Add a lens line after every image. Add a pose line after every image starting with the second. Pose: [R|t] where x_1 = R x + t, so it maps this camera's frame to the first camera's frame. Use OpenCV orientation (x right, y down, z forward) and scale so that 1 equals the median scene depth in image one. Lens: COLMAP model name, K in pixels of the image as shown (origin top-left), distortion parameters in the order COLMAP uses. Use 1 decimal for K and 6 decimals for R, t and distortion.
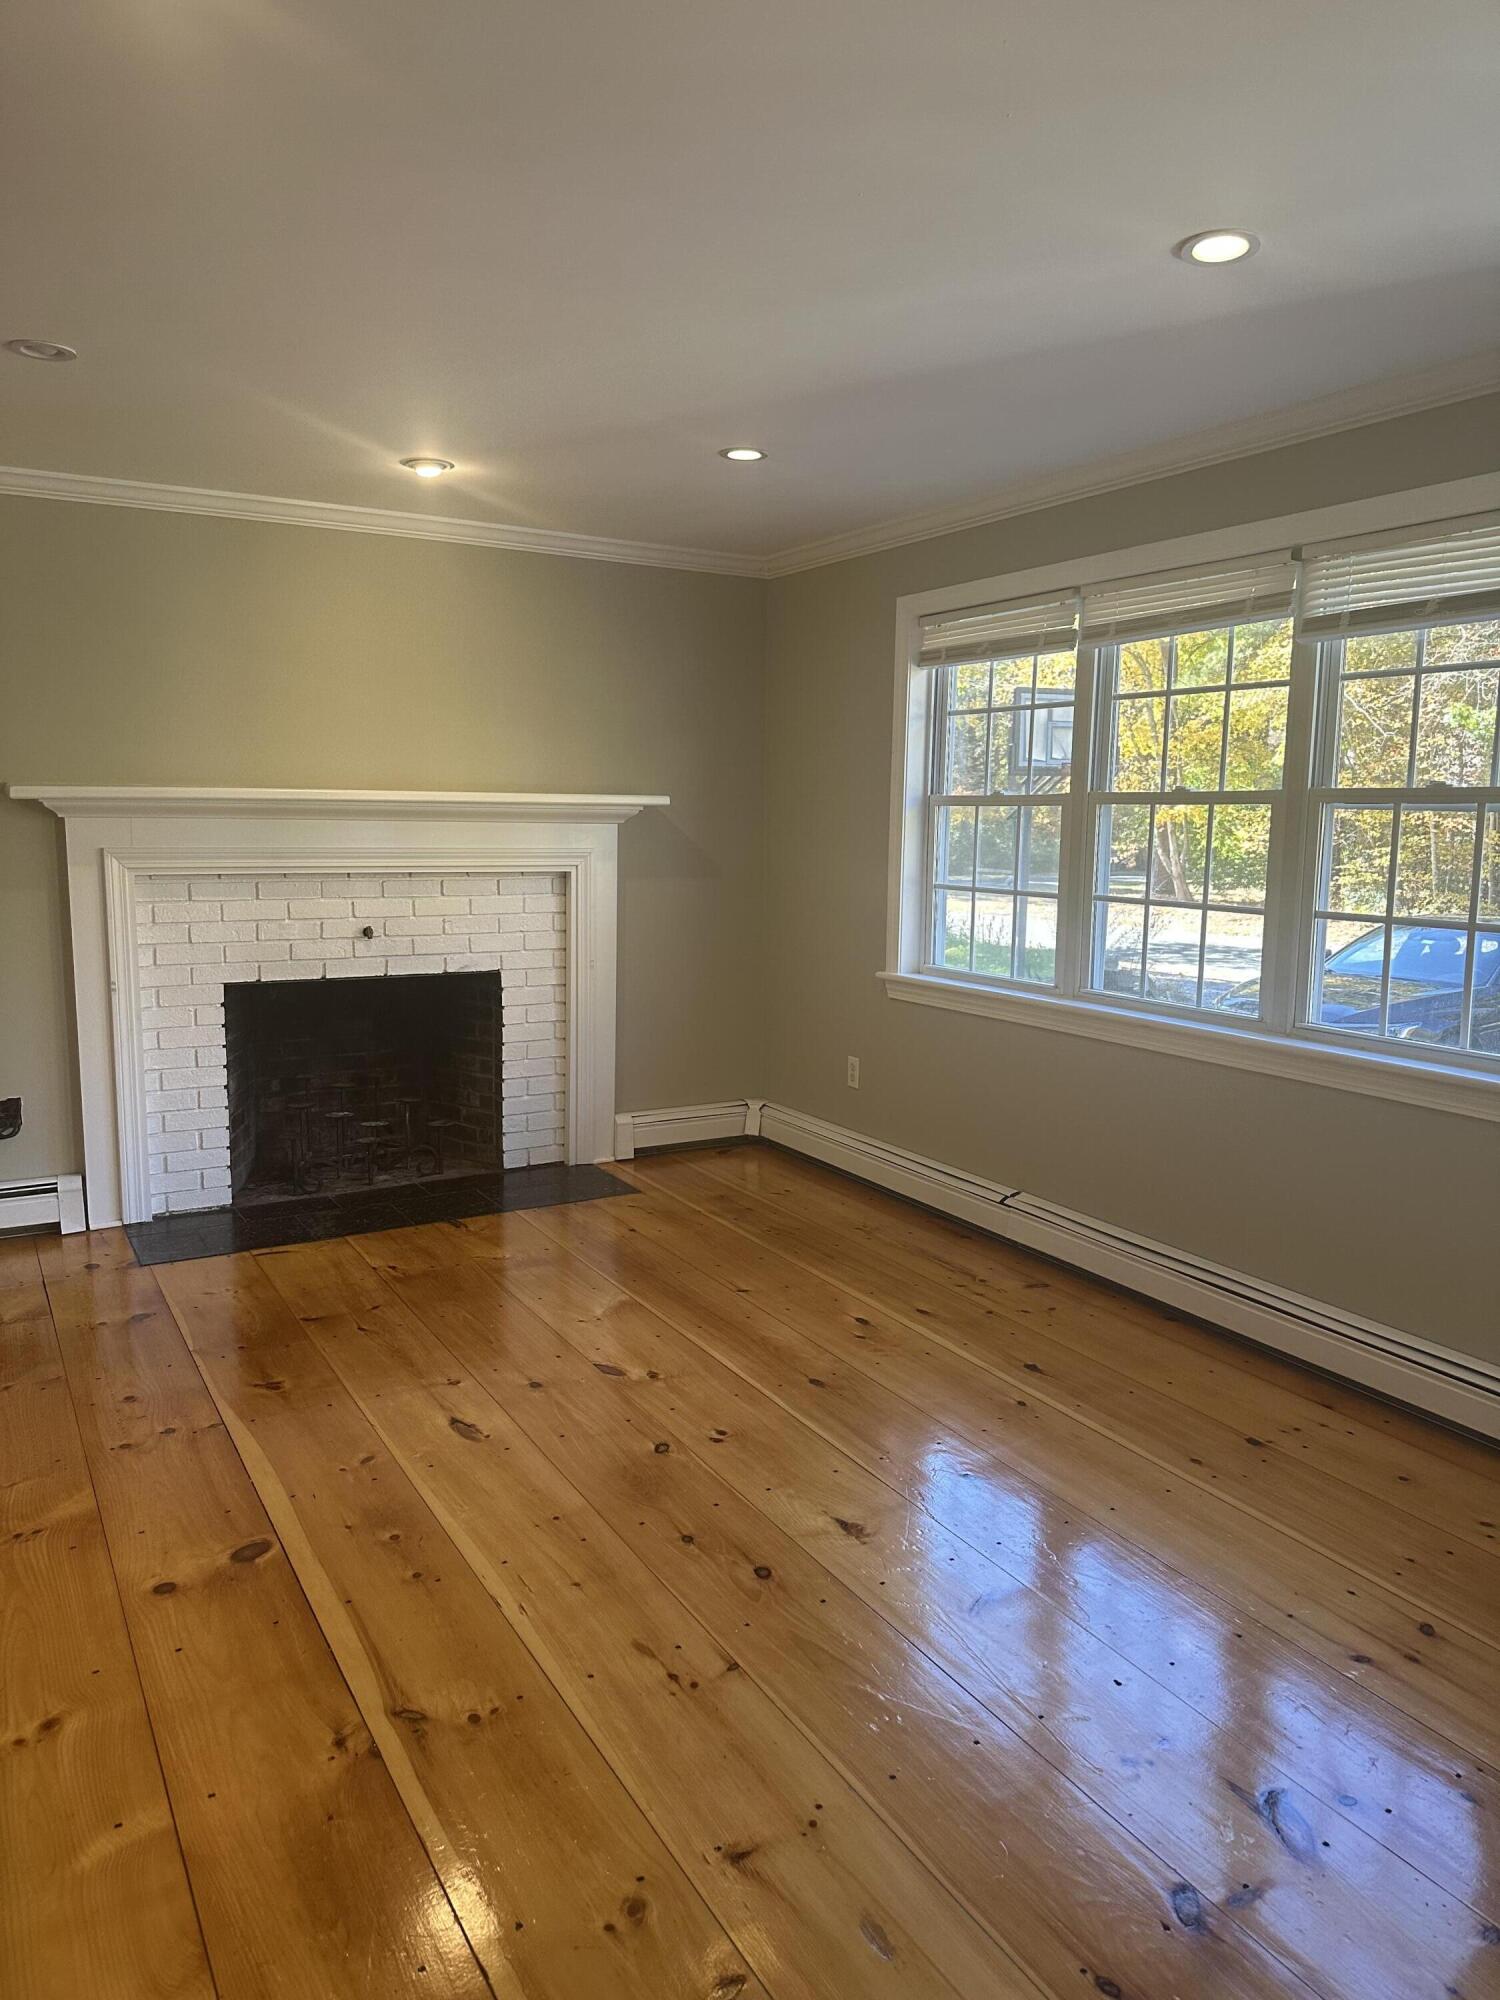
lens RADIAL K [[1400.3, 0, 750.0], [0, 1400.3, 1000.0], [0, 0, 1]] dist [0.075919, -0.102949]
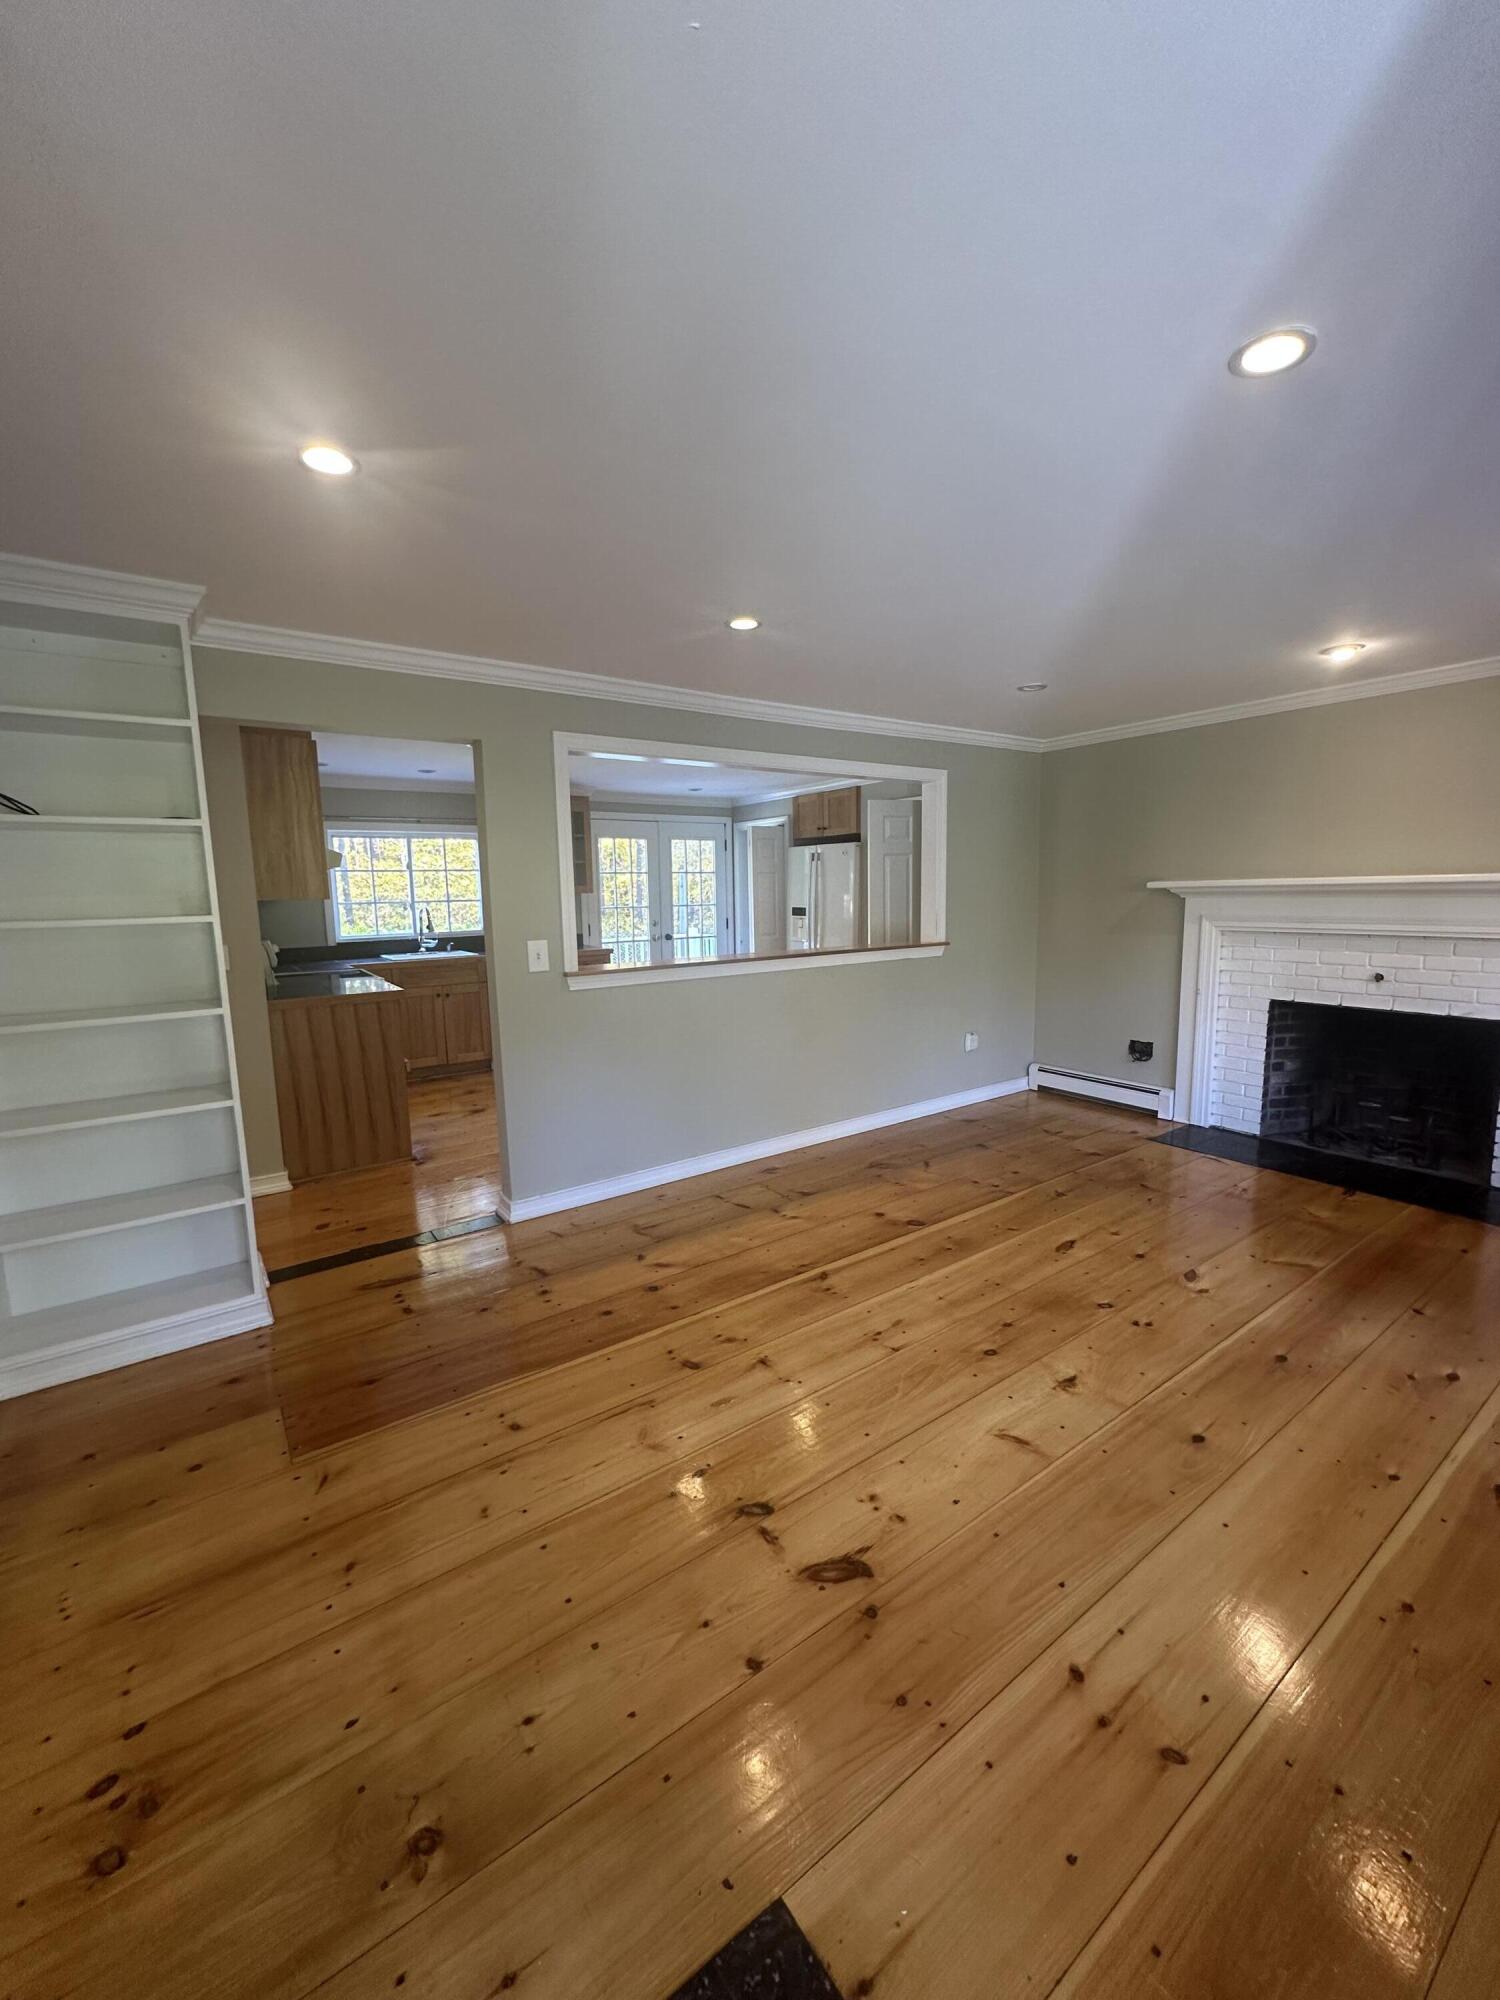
lens RADIAL K [[805.5, 0, 746.6], [0, 805.5, 969.5], [0, 0, 1]] dist [0.000719, 0.000105]
pose [[0.087792, 0.086139, -0.992407, 0.511438], [-0.118967, 0.990031, 0.075409, -0.045674], [0.989009, 0.111443, 0.097164, 0.330788]]
